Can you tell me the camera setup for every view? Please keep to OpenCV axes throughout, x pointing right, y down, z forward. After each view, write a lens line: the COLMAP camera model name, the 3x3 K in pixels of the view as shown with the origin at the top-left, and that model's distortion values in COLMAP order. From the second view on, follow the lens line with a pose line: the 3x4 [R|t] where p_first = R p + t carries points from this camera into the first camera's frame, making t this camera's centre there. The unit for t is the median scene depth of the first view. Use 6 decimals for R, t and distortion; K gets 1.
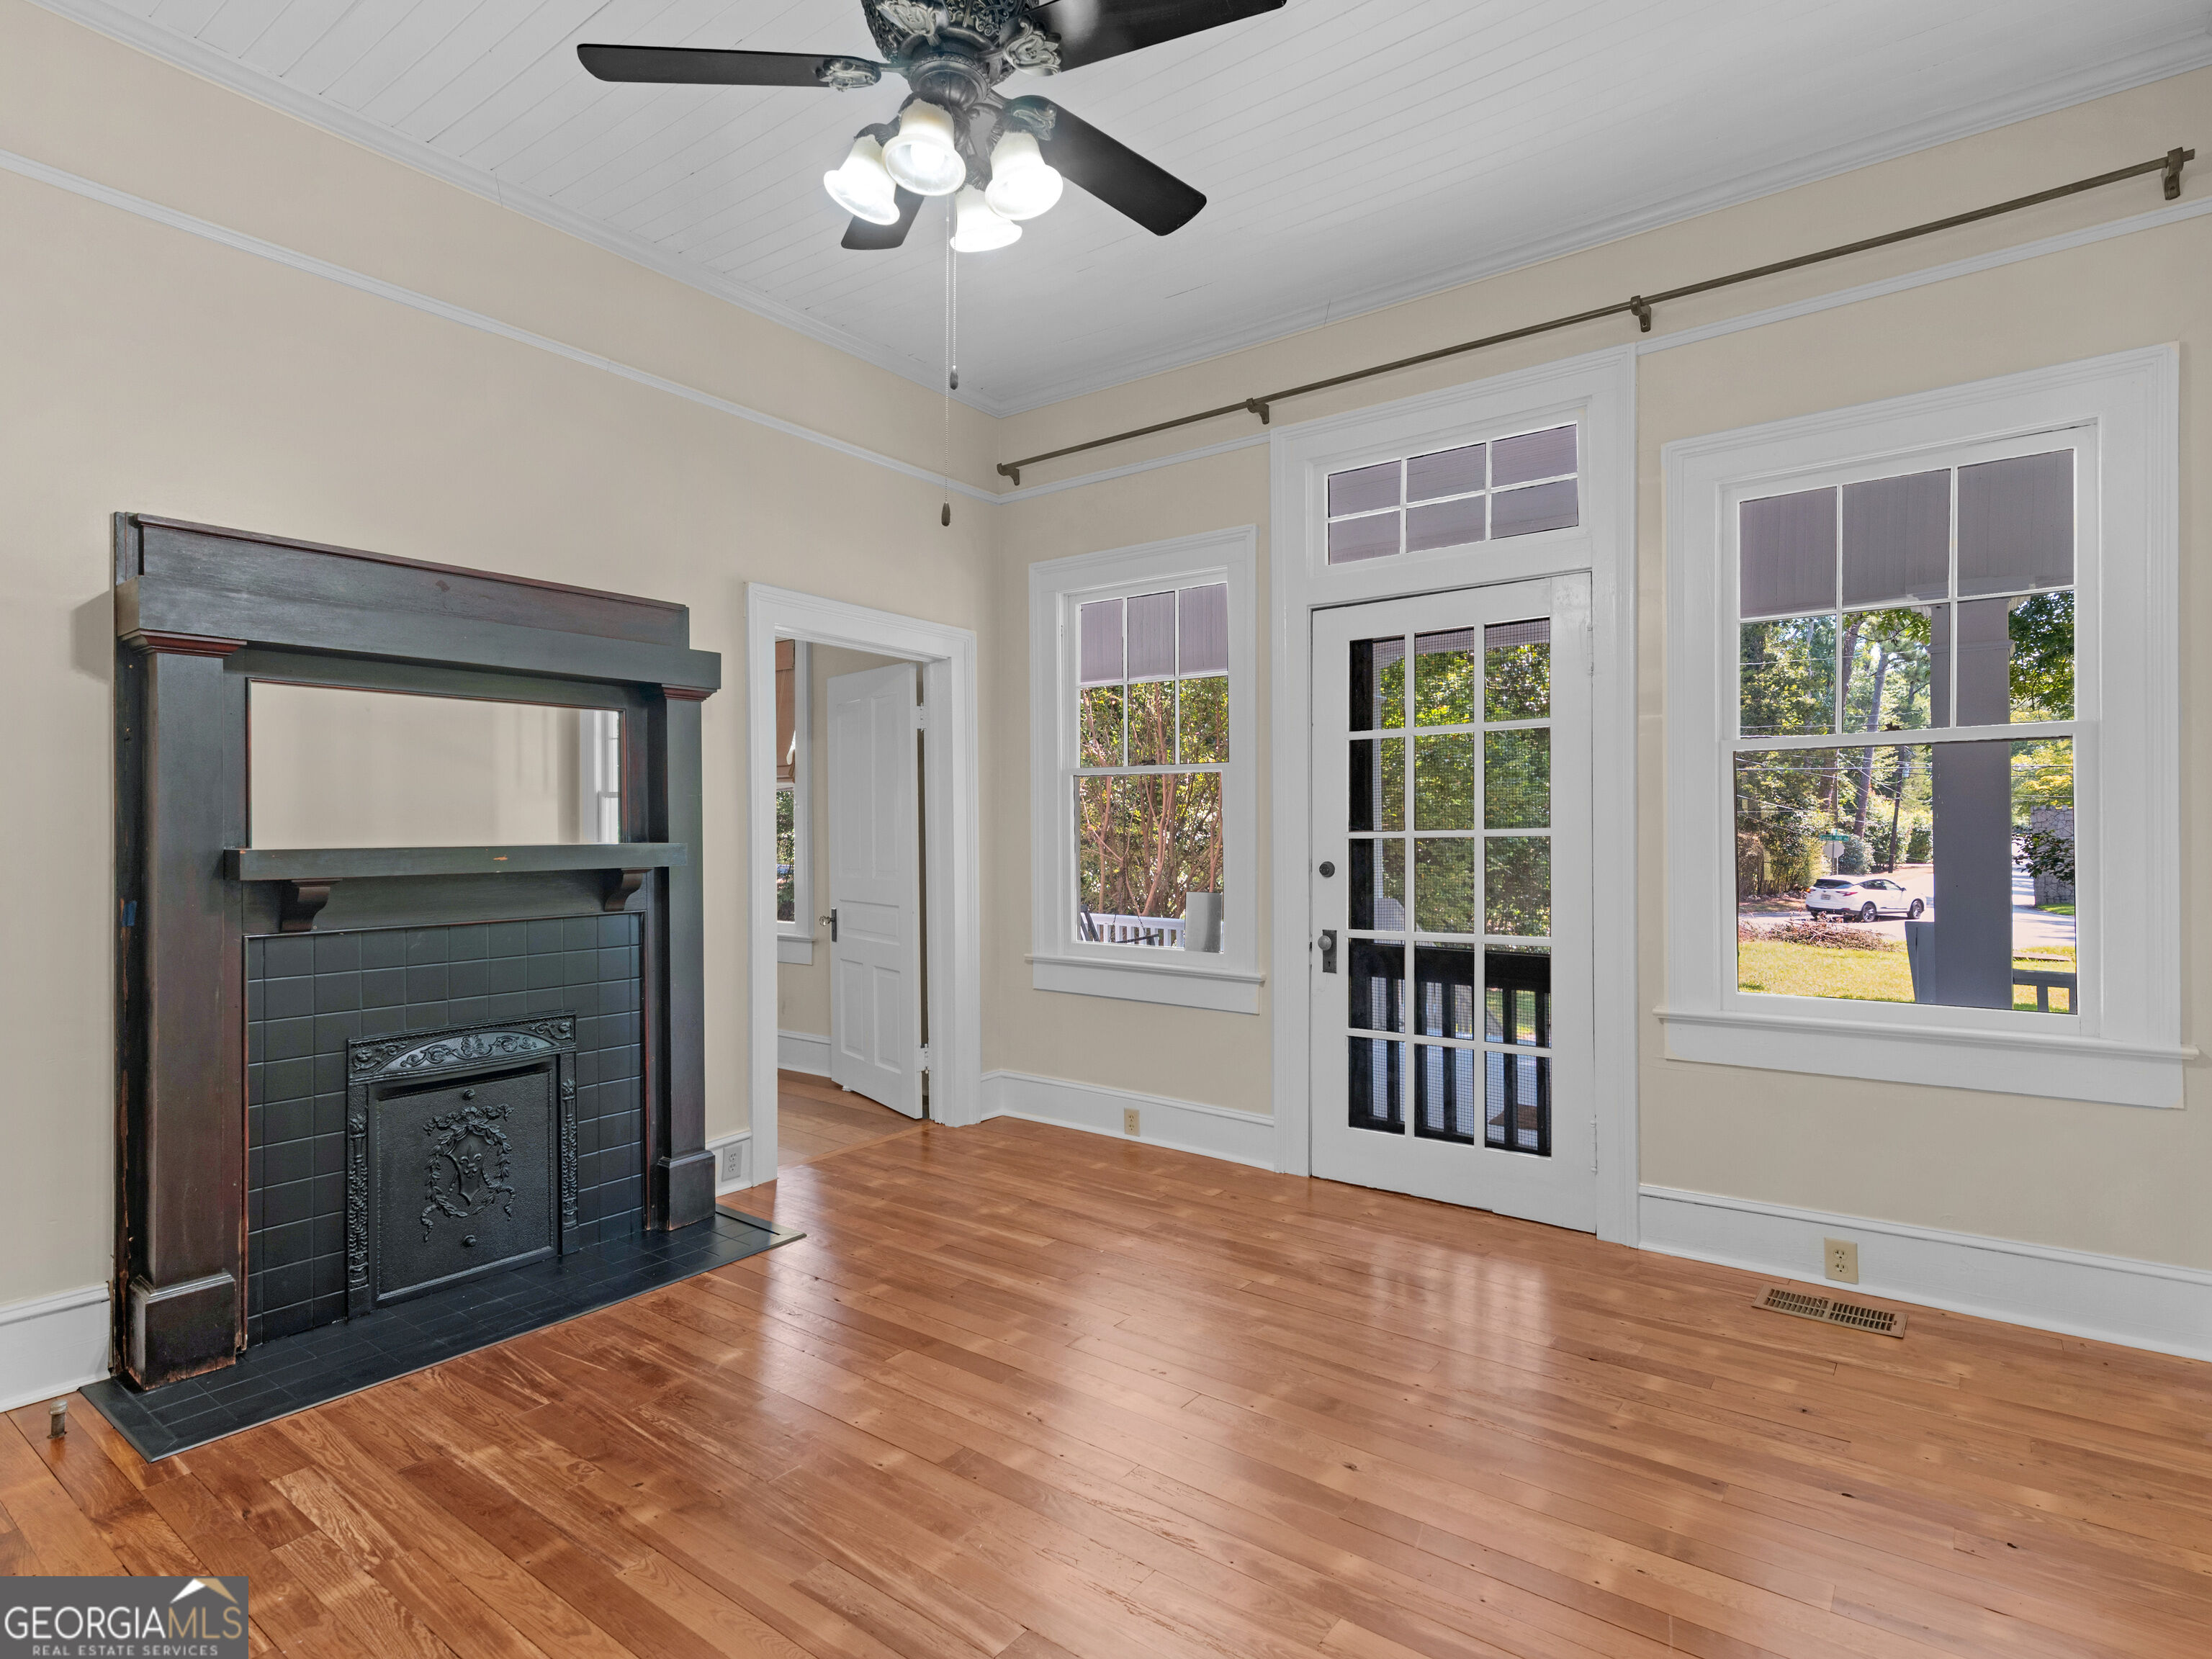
lens RADIAL K [[1140.4, 0, 1106.9], [0, 1140.4, 830.9], [0, 0, 1]] dist [0.019500, -0.001716]
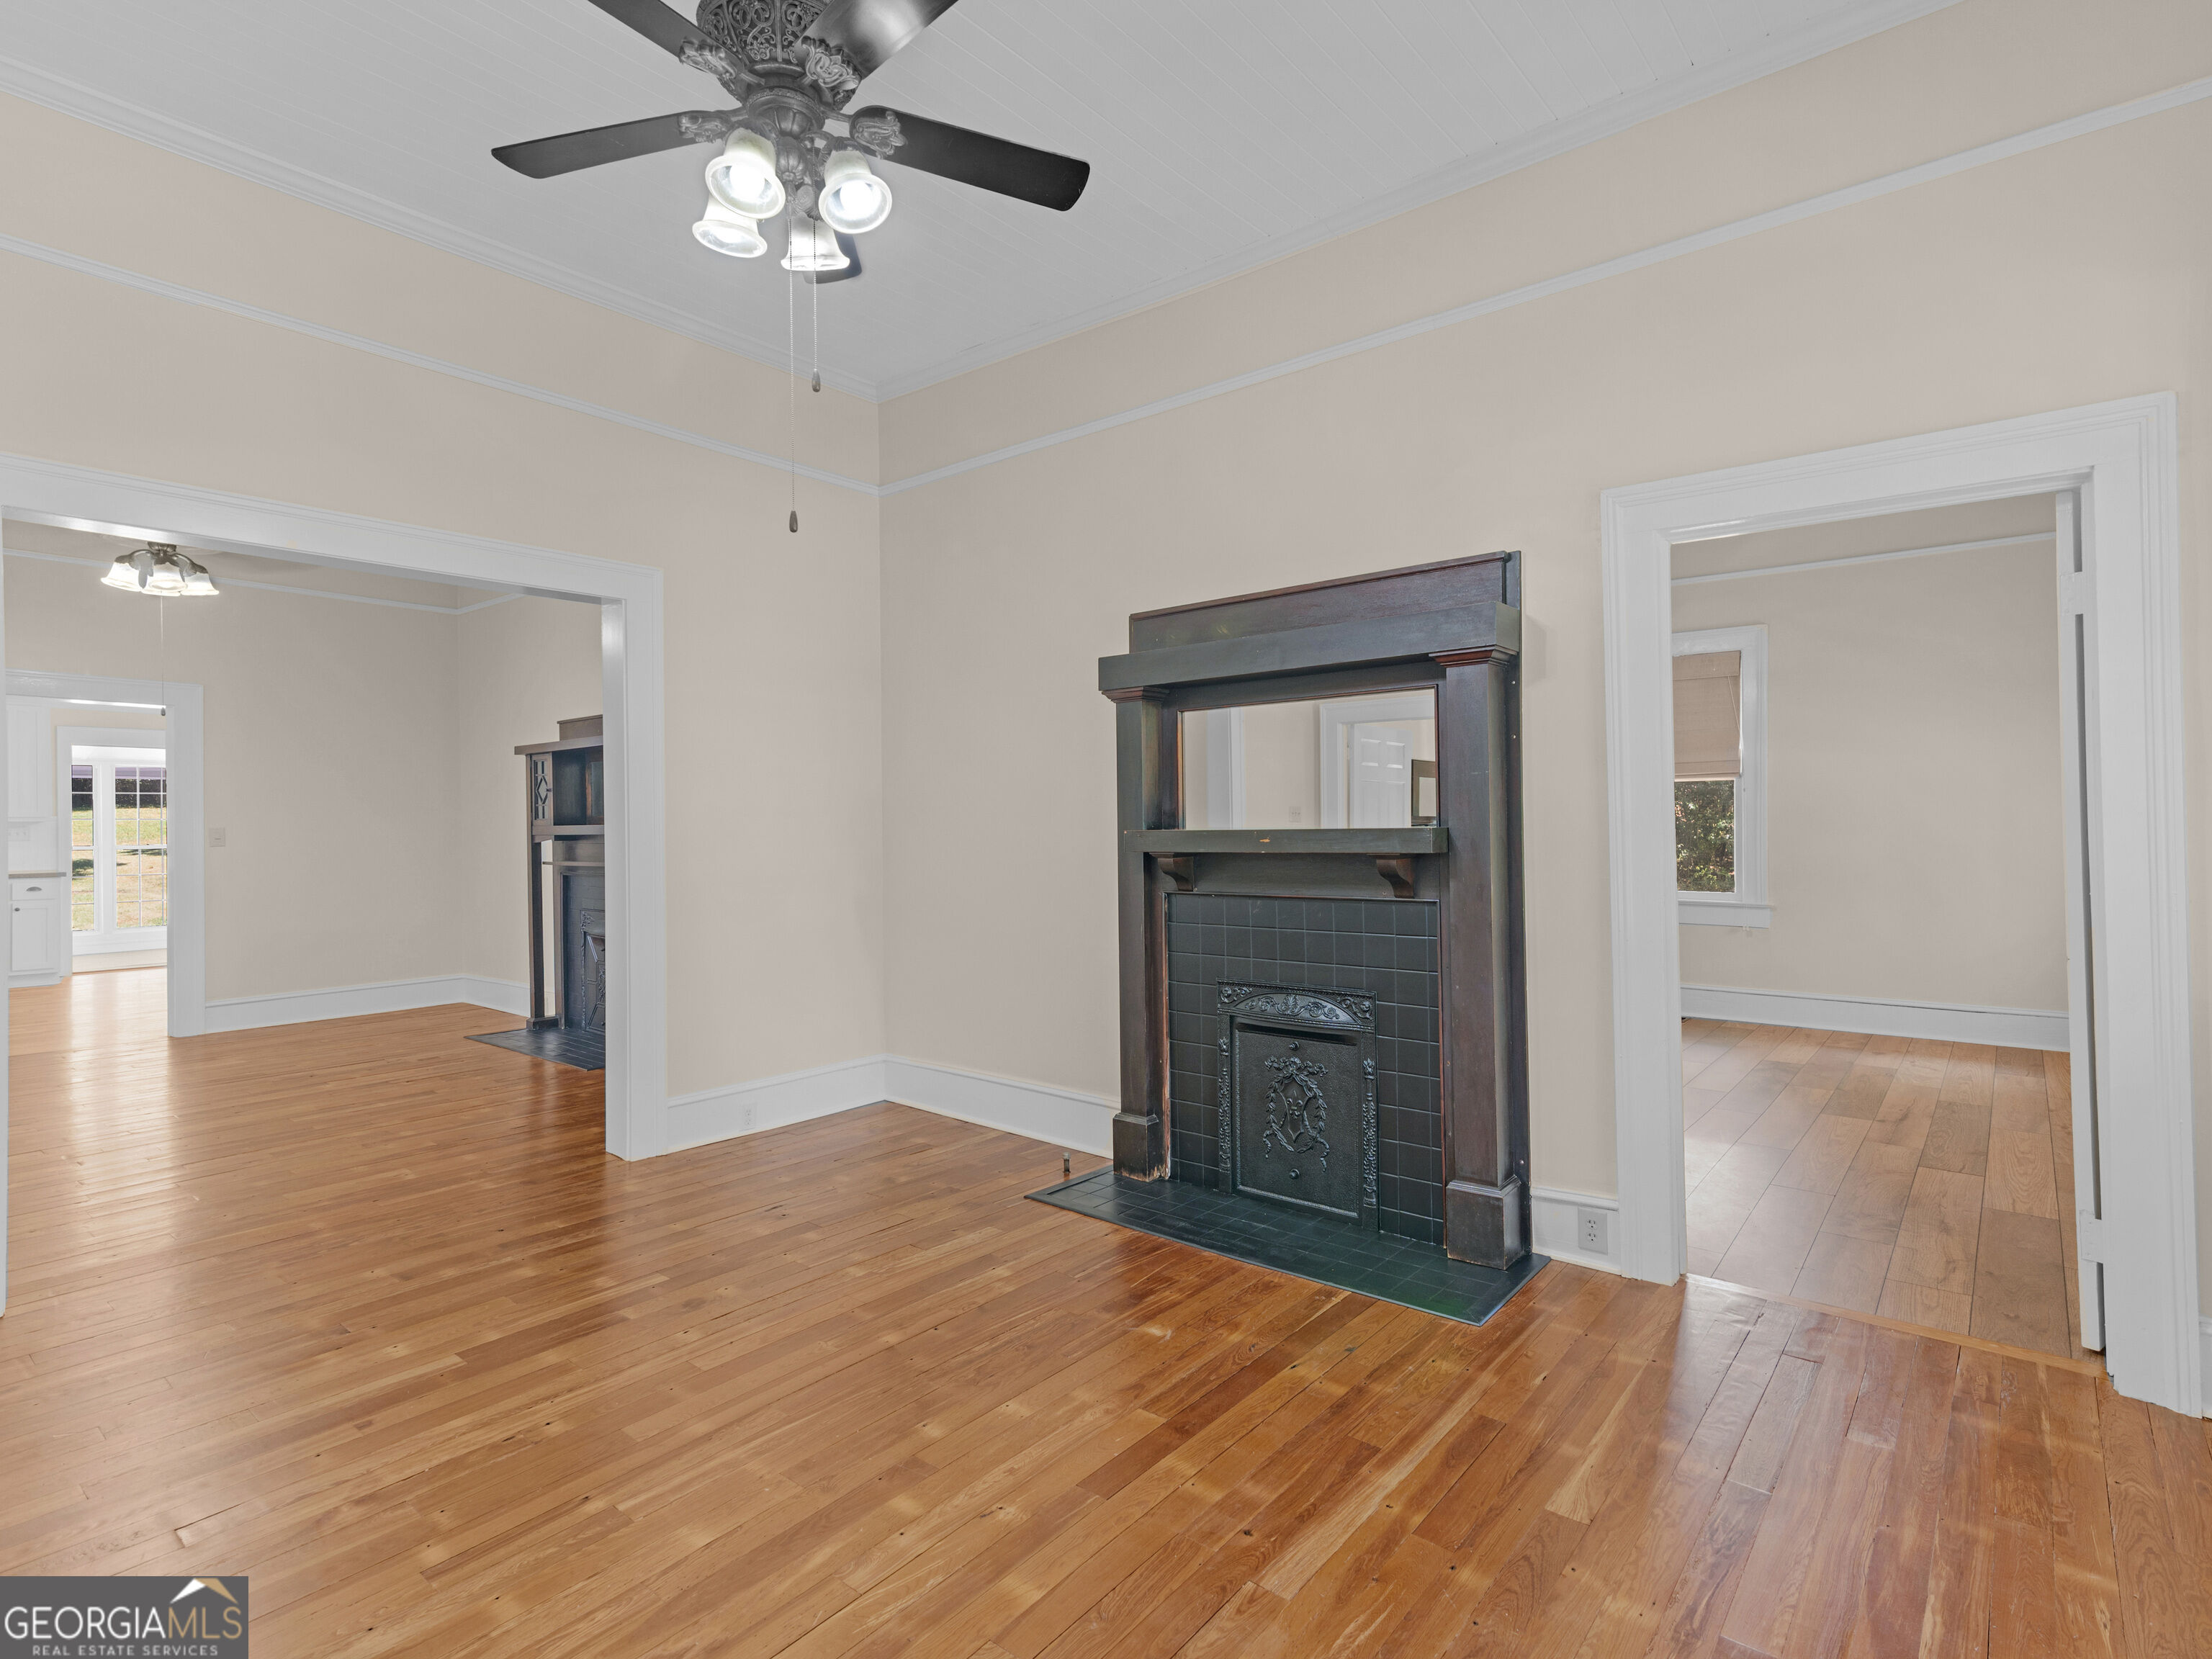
lens RADIAL K [[1140.4, 0, 1094.7], [0, 1140.4, 820.9], [0, 0, 1]] dist [0.019500, -0.001716]
pose [[-0.046884, -0.002519, -0.998897, 0.531904], [0.011180, 0.999933, -0.003046, 0.005288], [0.998838, -0.011311, -0.046853, 0.768747]]
